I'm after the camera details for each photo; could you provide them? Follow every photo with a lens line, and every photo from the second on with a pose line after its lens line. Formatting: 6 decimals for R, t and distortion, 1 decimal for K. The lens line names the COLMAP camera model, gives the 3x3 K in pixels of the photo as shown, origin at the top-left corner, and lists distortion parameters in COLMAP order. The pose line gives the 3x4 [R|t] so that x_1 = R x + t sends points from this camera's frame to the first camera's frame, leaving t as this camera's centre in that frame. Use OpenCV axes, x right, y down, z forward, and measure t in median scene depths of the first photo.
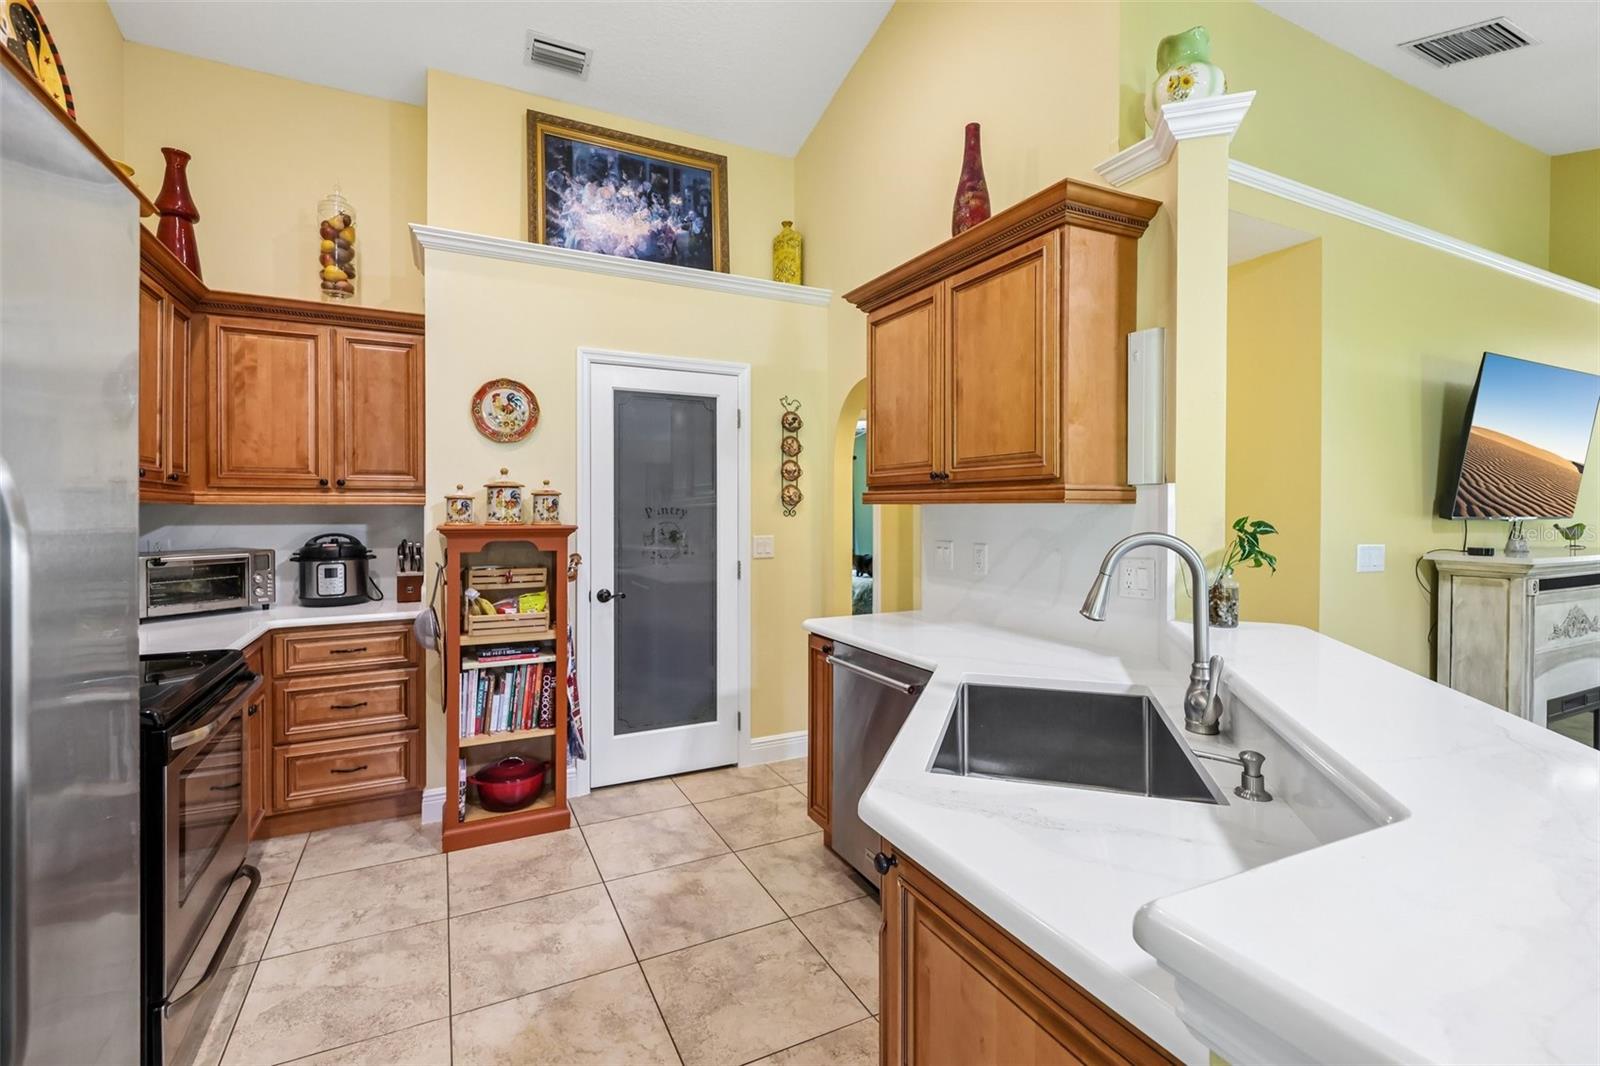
lens RADIAL K [[708.5, 0, 799.6], [0, 708.5, 509.2], [0, 0, 1]] dist [0.018446, -0.006136]
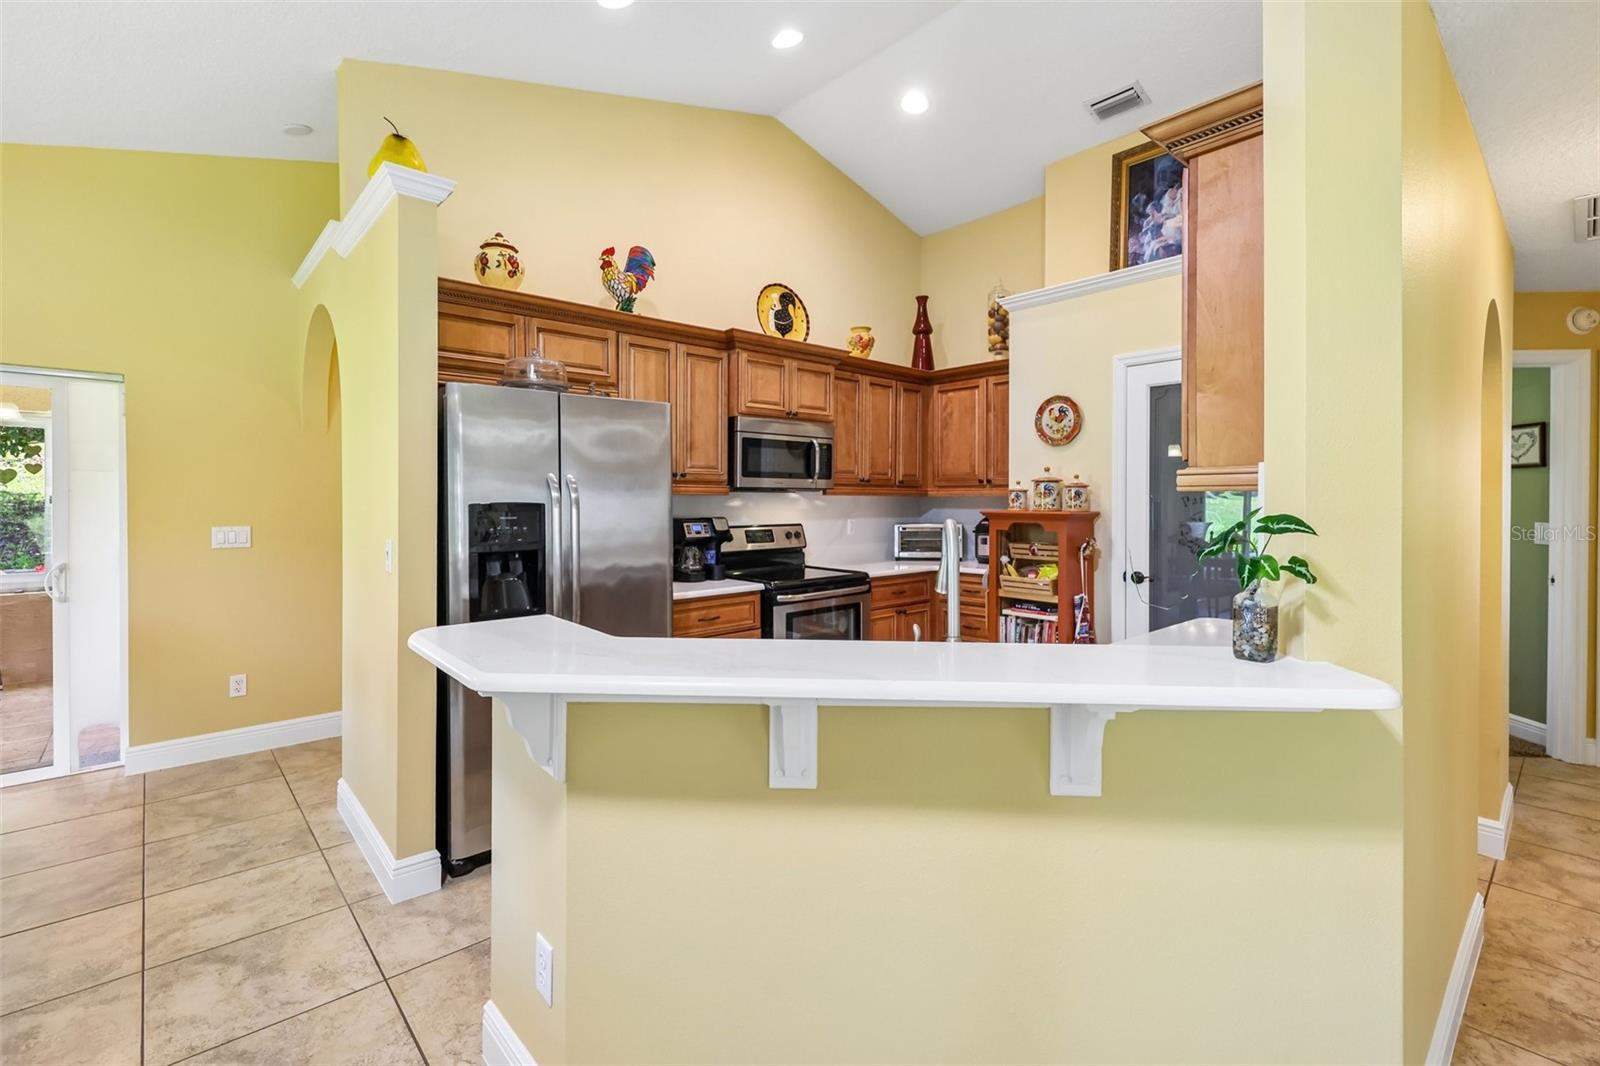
lens RADIAL K [[708.5, 0, 797.7], [0, 708.5, 497.2], [0, 0, 1]] dist [0.018446, -0.006136]
pose [[0.265408, -0.002201, -0.964134, 0.688235], [0.003650, 0.999993, -0.001278, -0.002664], [0.964129, -0.003180, 0.265414, 0.220111]]
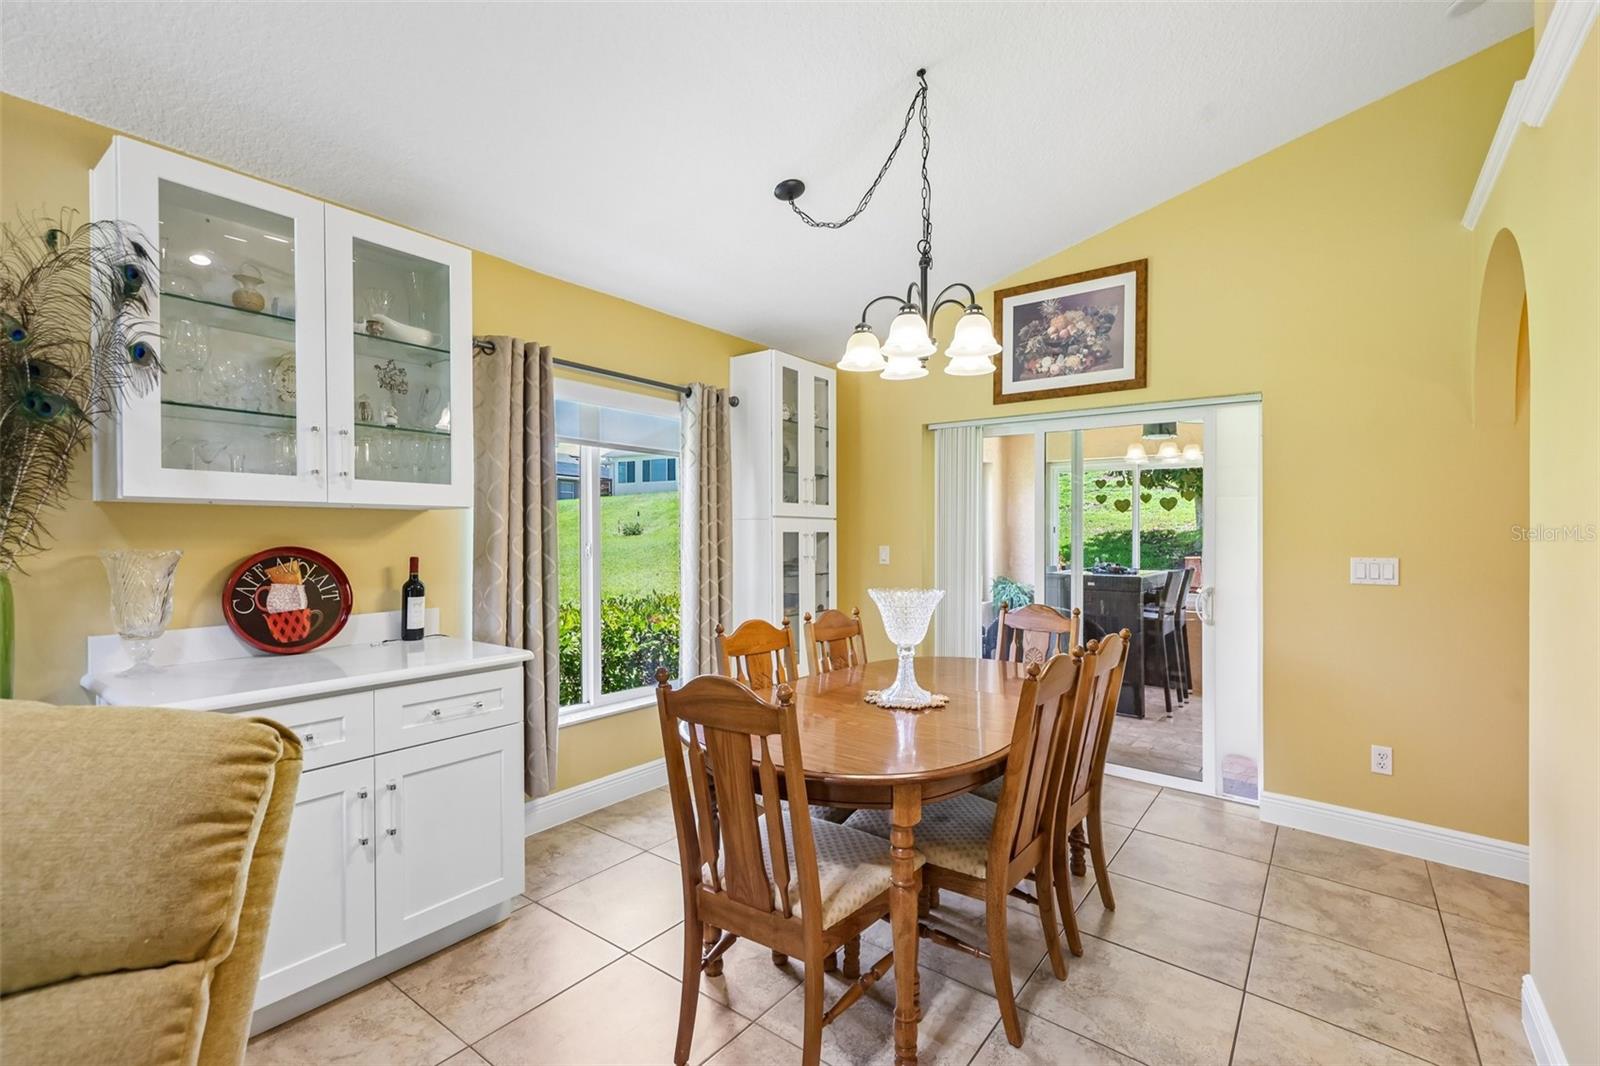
lens RADIAL K [[708.5, 0, 799.0], [0, 708.5, 535.3], [0, 0, 1]] dist [0.018446, -0.006136]
pose [[-0.900086, -0.002040, -0.435707, 0.415784], [-0.001917, 0.999998, -0.000723, 0.012616], [0.435707, 0.000184, -0.900088, 0.155274]]
